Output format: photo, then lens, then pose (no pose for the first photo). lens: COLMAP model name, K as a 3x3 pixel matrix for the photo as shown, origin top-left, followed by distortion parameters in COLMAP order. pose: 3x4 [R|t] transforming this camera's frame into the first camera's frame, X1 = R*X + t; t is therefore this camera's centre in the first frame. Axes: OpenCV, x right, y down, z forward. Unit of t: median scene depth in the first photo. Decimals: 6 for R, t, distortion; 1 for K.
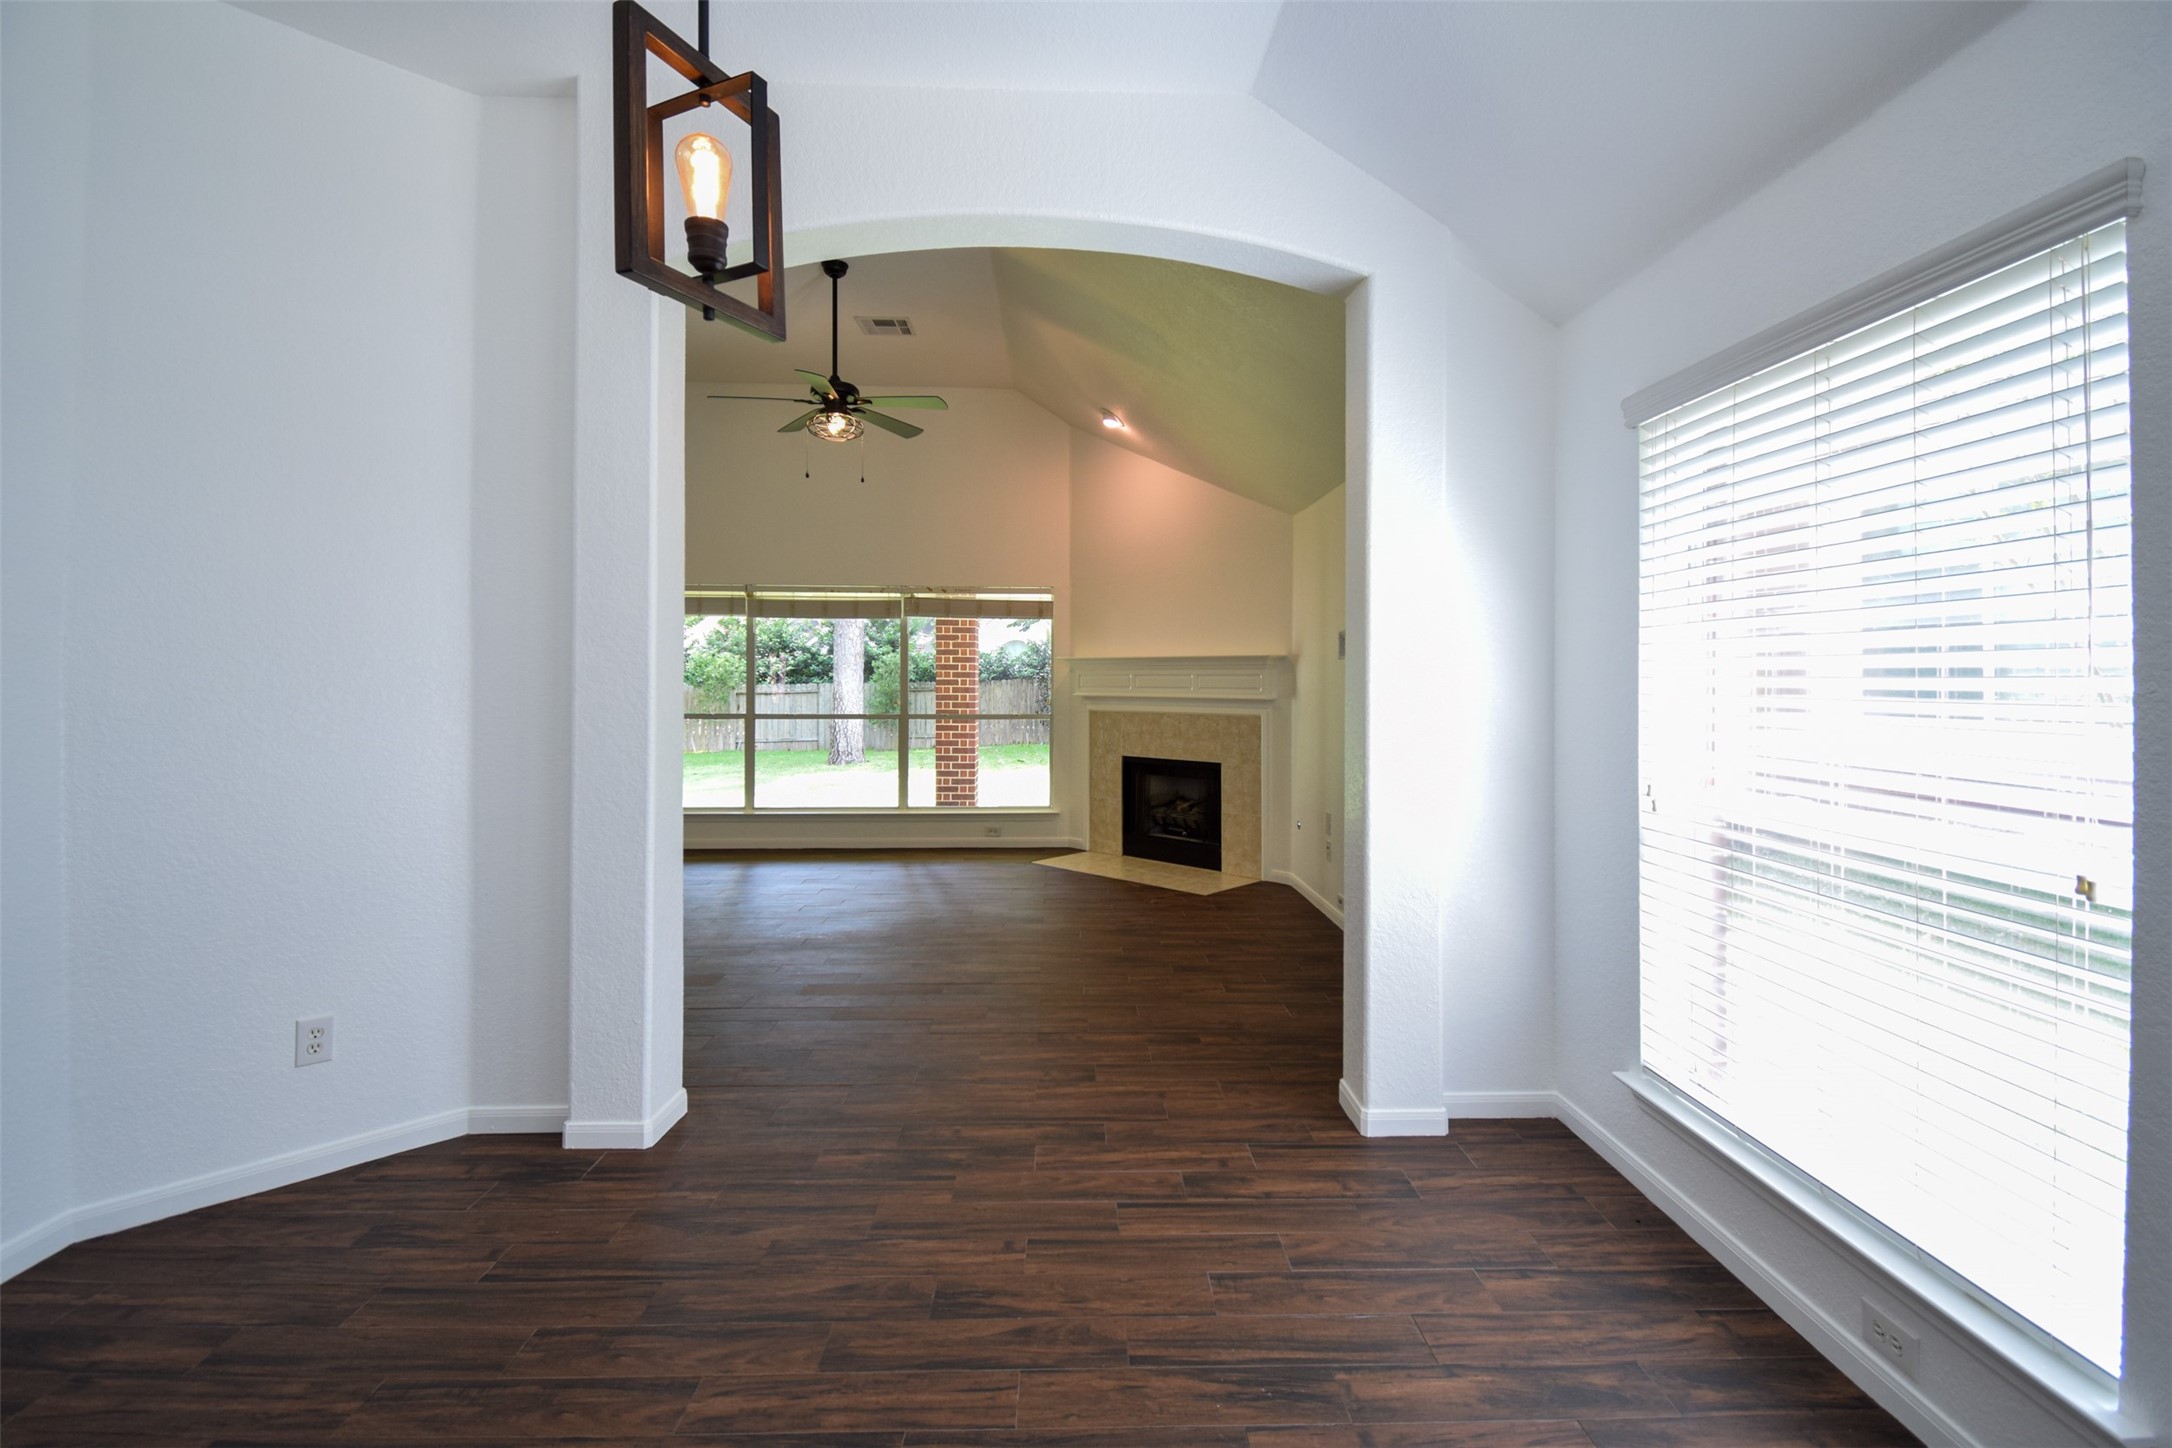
lens RADIAL K [[953.0, 0, 1083.3], [0, 953.0, 656.7], [0, 0, 1]] dist [0.024129, -0.027294]
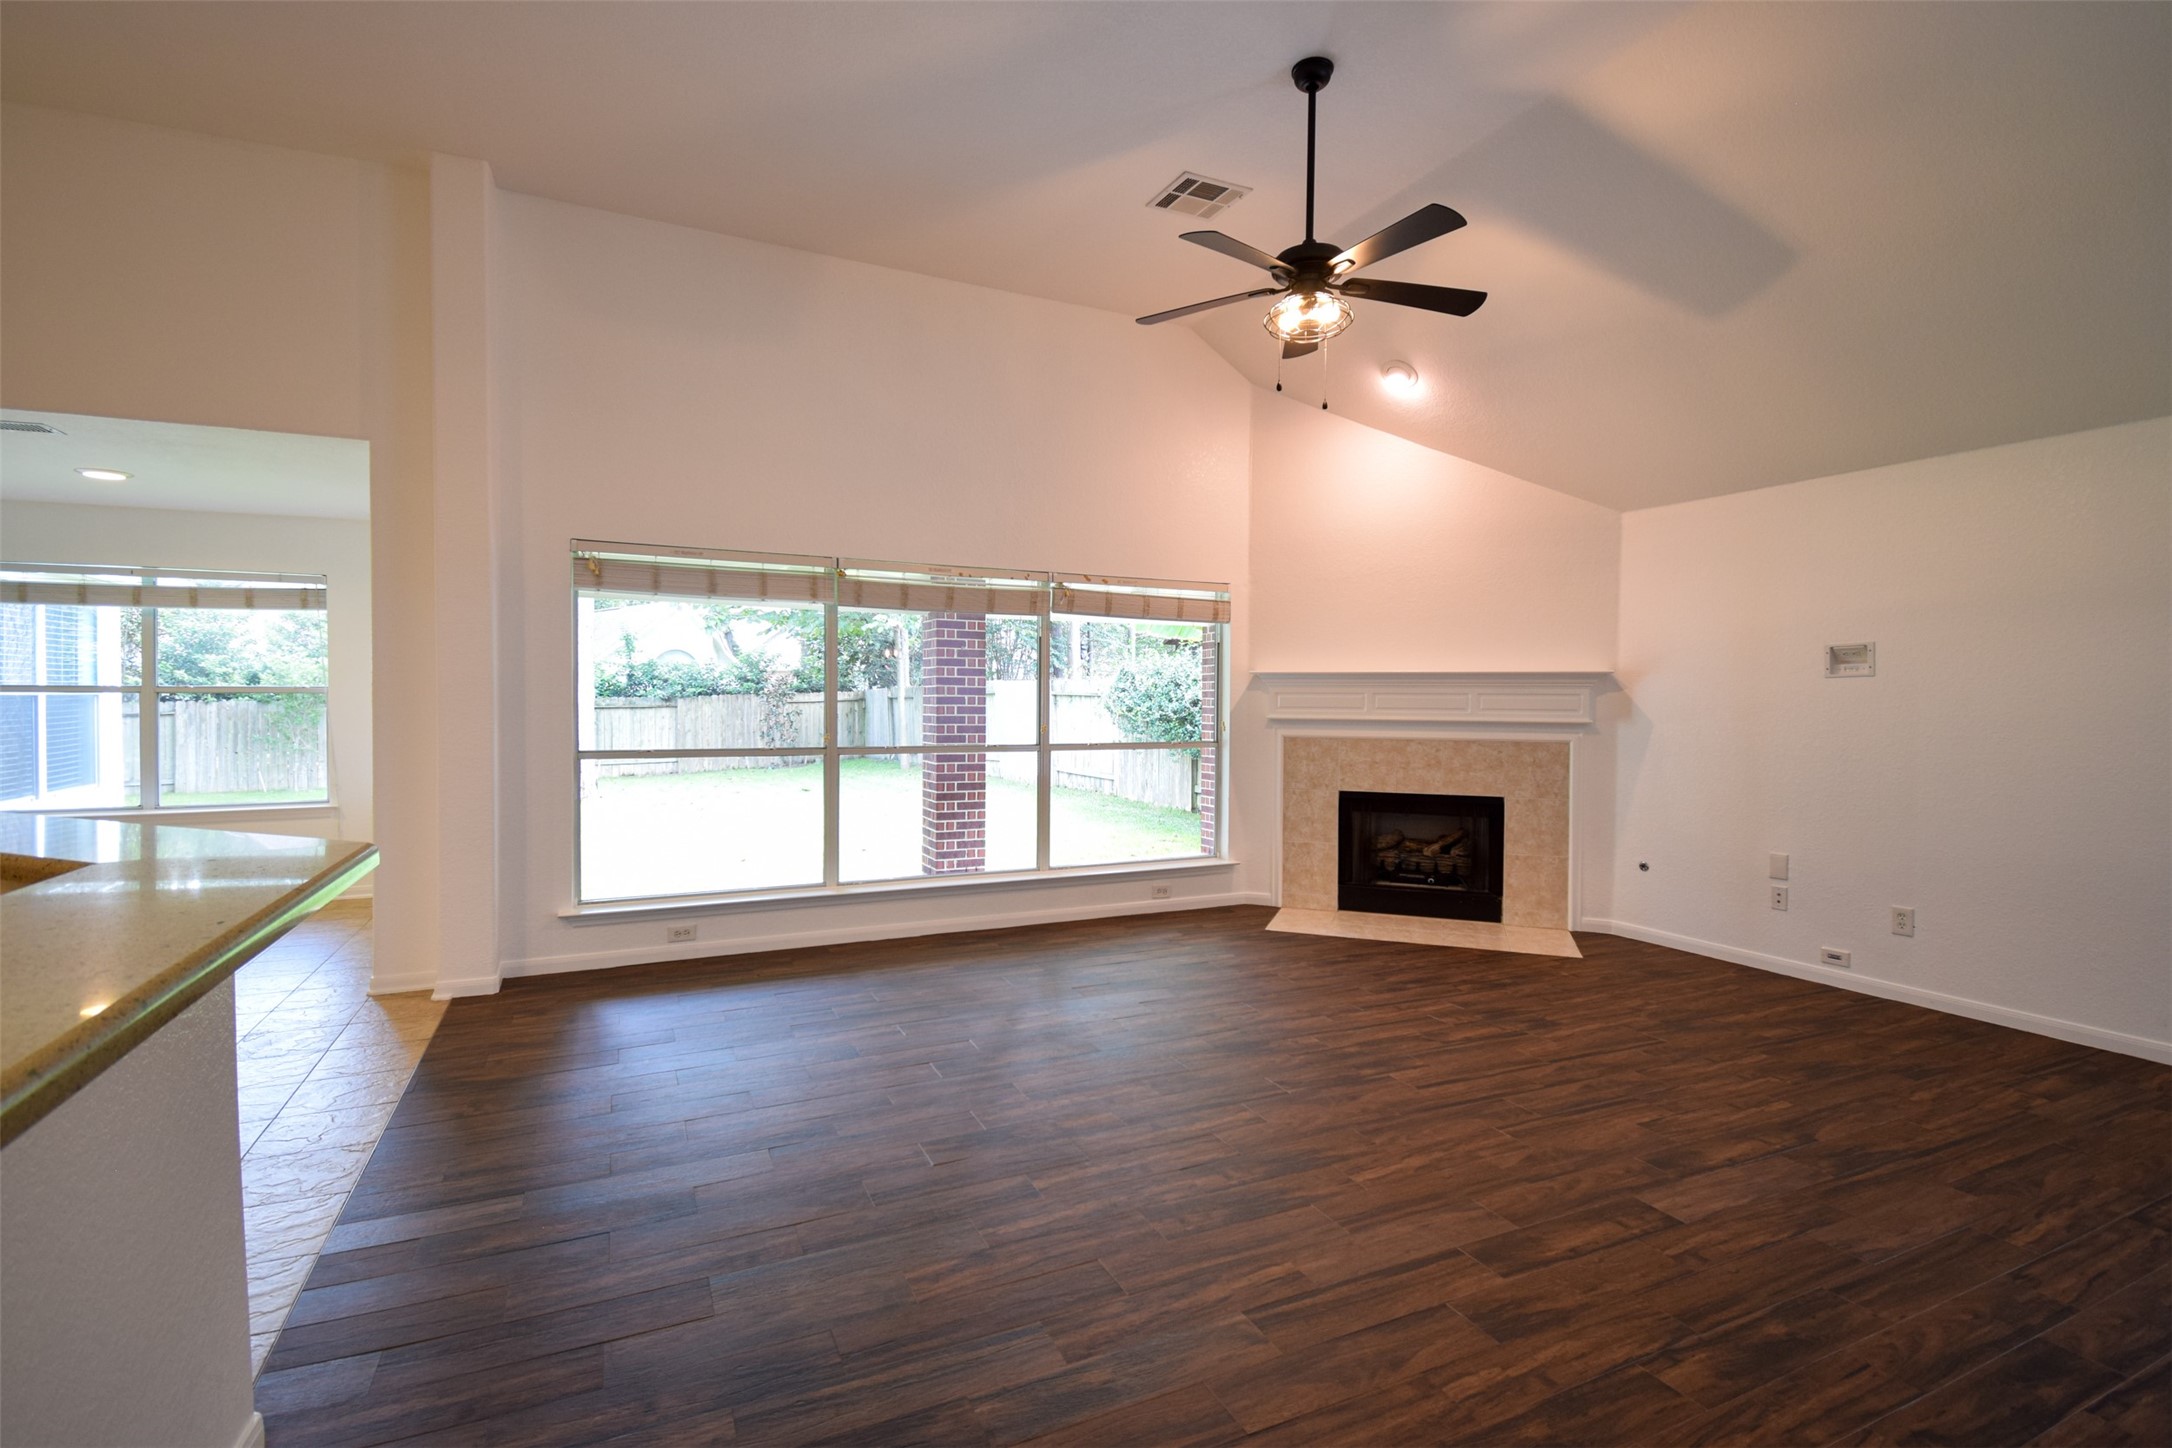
lens RADIAL K [[974.5, 0, 1069.9], [0, 974.5, 713.0], [0, 0, 1]] dist [0.039459, -0.028920]
pose [[0.926684, -0.000835, 0.375841, -0.495399], [-0.014319, 0.999193, 0.037527, 0.007869], [-0.375569, -0.040158, 0.925924, 0.304434]]
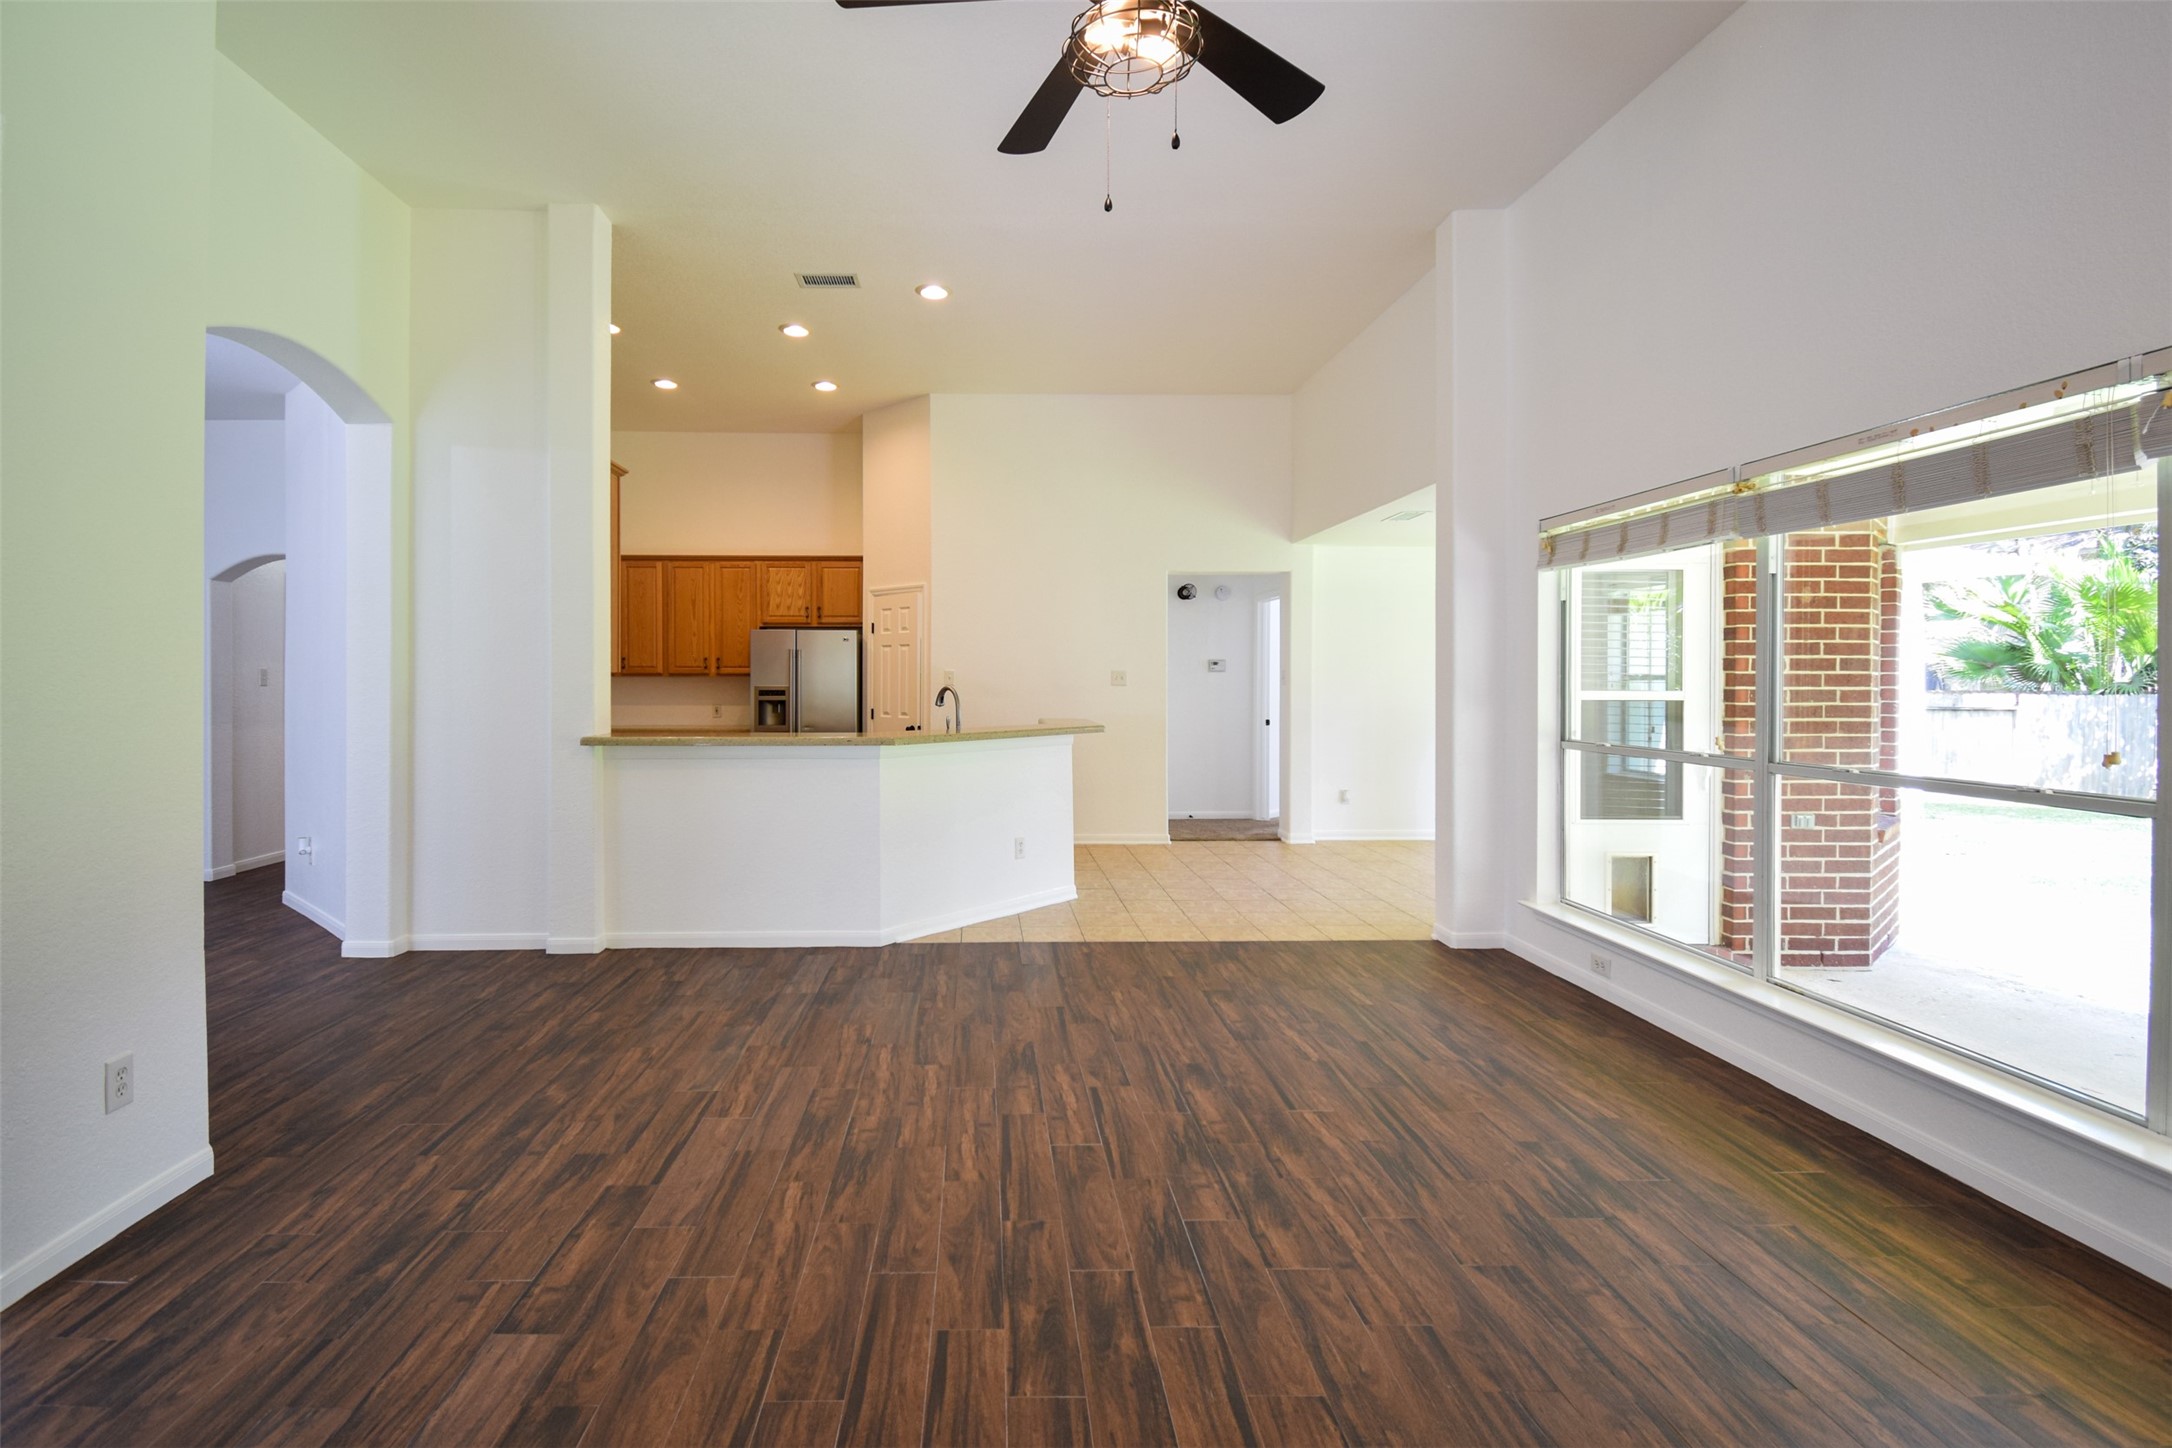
lens RADIAL K [[990.2, 0, 999.3], [0, 990.2, 676.5], [0, 0, 1]] dist [0.039487, -0.033975]
pose [[-0.010990, -0.000629, -0.999939, 0.113890], [0.029766, 0.999556, -0.000956, 0.011400], [0.999496, -0.029775, -0.010966, 0.686442]]
